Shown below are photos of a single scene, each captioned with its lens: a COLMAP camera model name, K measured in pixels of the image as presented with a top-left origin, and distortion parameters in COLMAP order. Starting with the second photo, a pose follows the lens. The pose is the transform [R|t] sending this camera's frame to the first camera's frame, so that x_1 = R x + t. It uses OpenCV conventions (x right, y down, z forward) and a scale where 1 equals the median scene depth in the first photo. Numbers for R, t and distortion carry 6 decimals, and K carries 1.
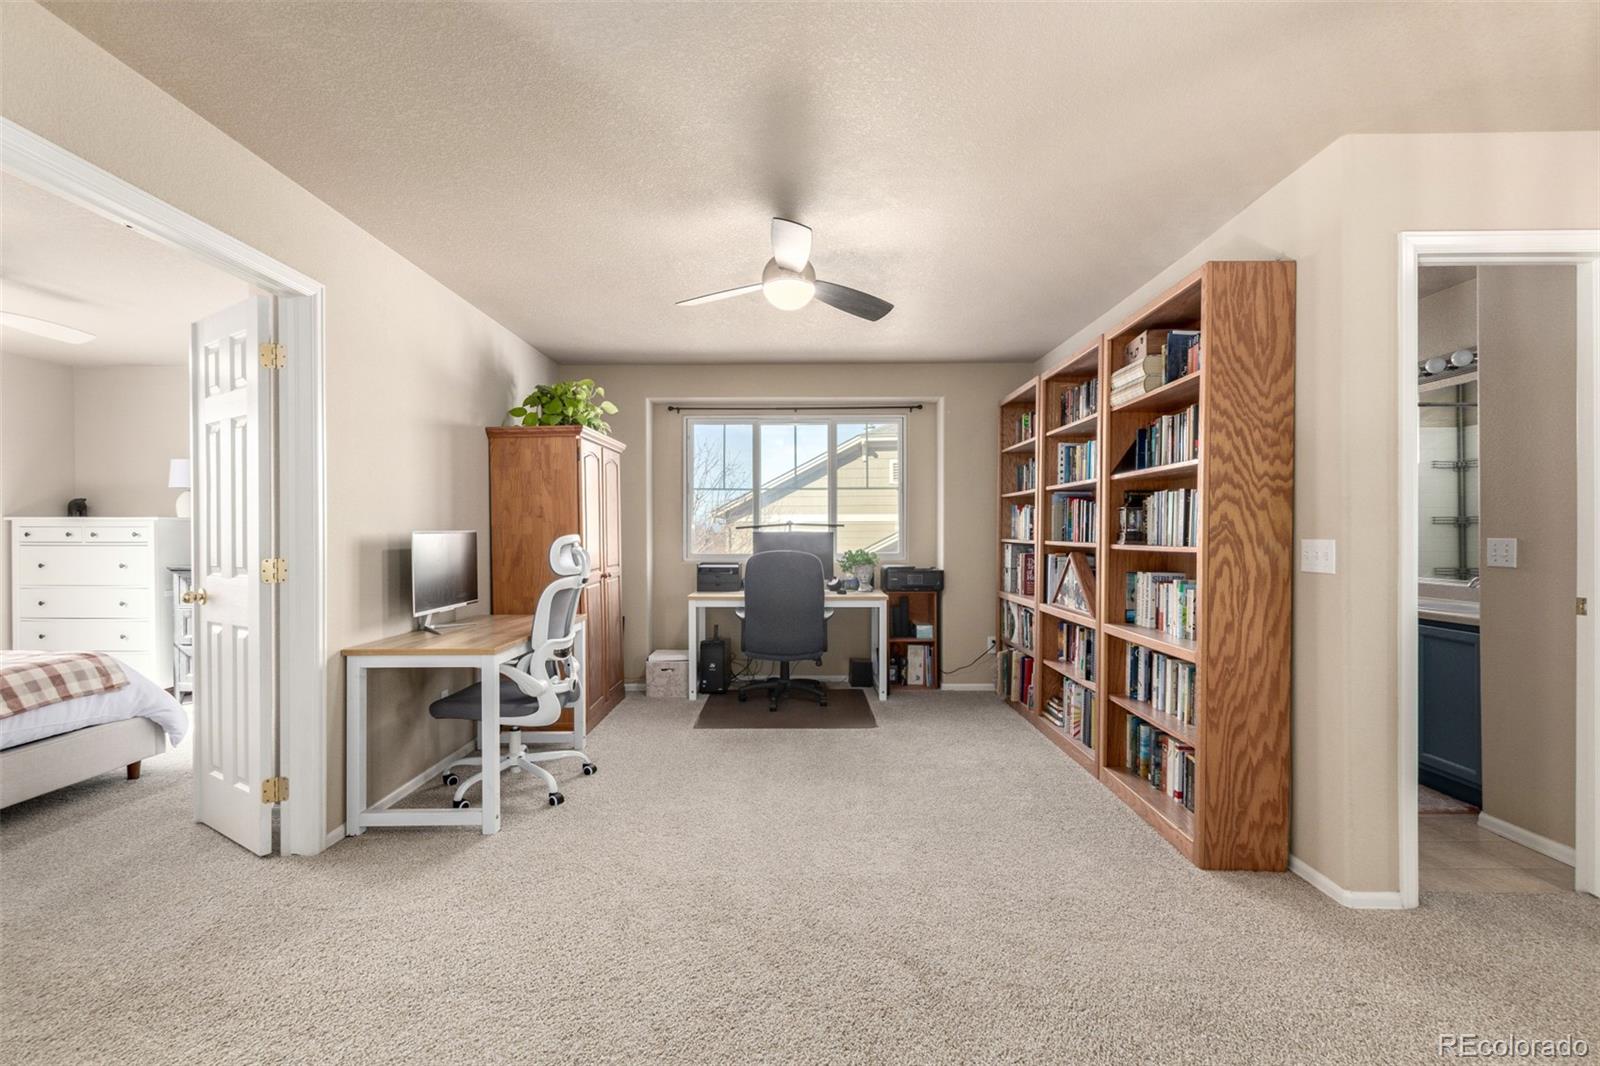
lens RADIAL K [[726.2, 0, 791.5], [0, 726.2, 534.8], [0, 0, 1]] dist [0.001317, -0.000194]
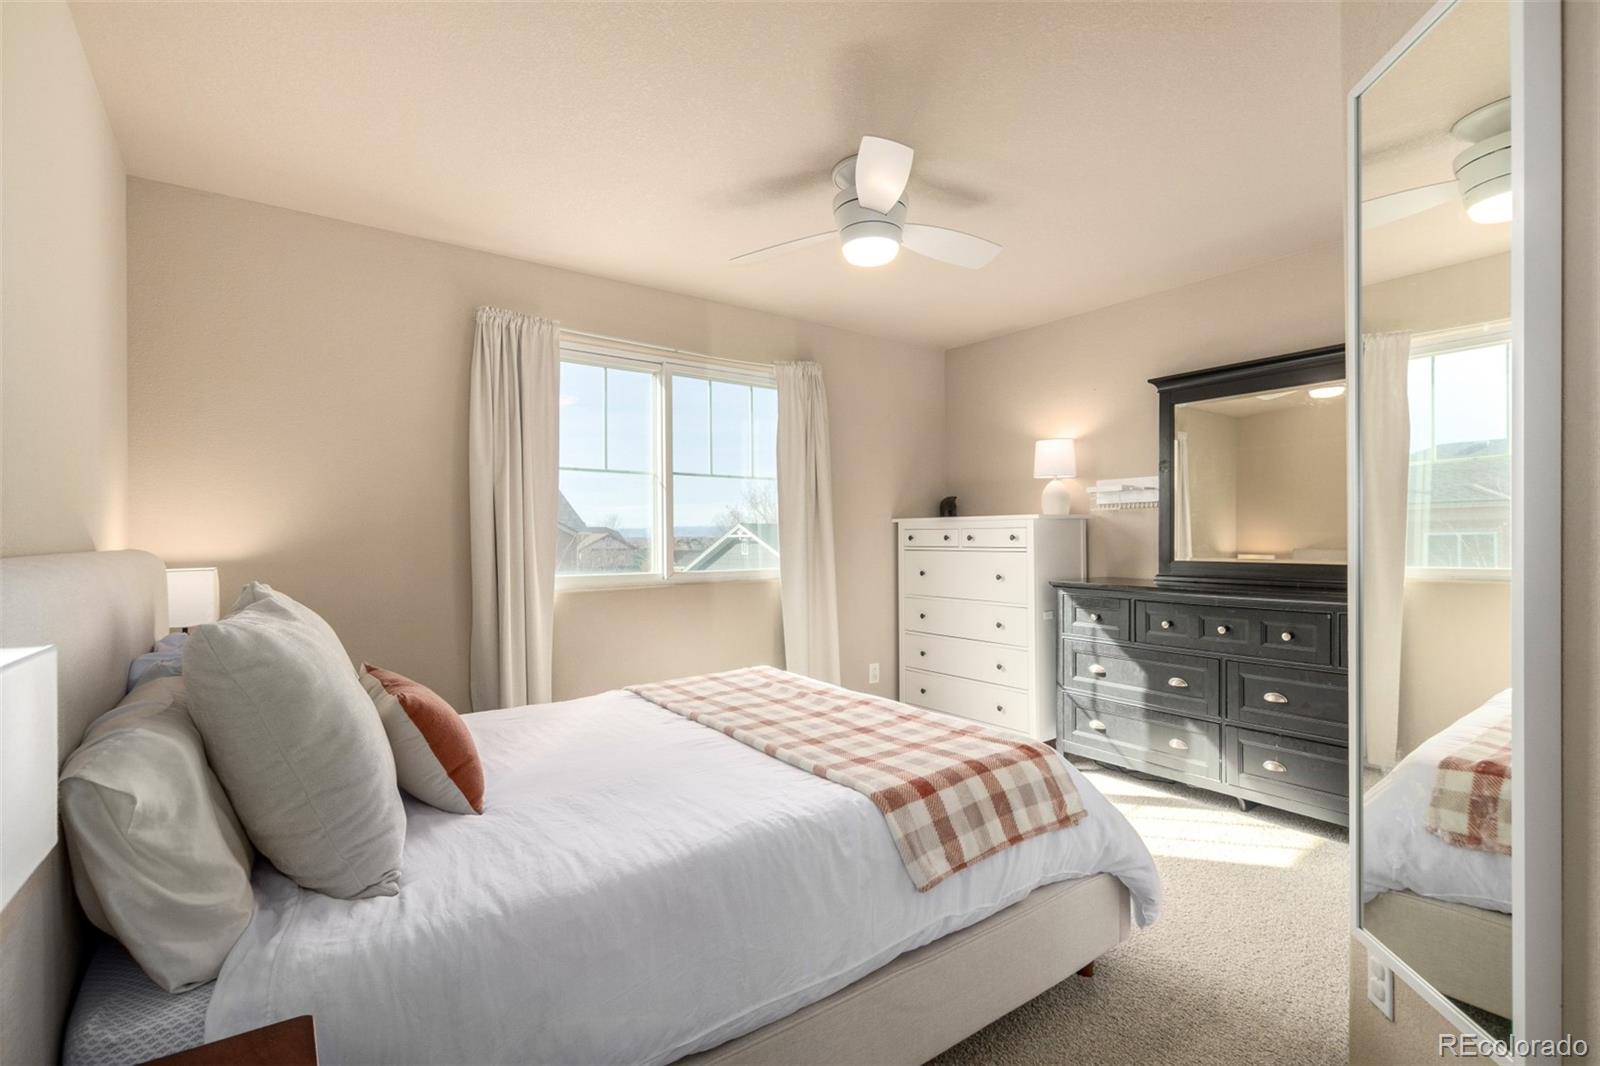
lens RADIAL K [[726.2, 0, 791.5], [0, 726.2, 534.8], [0, 0, 1]] dist [0.001317, -0.000194]
pose [[0.598944, -0.007118, -0.800759, -0.428807], [0.005764, 0.999973, -0.004577, -0.001022], [0.800770, -0.001874, 0.598969, 0.352061]]
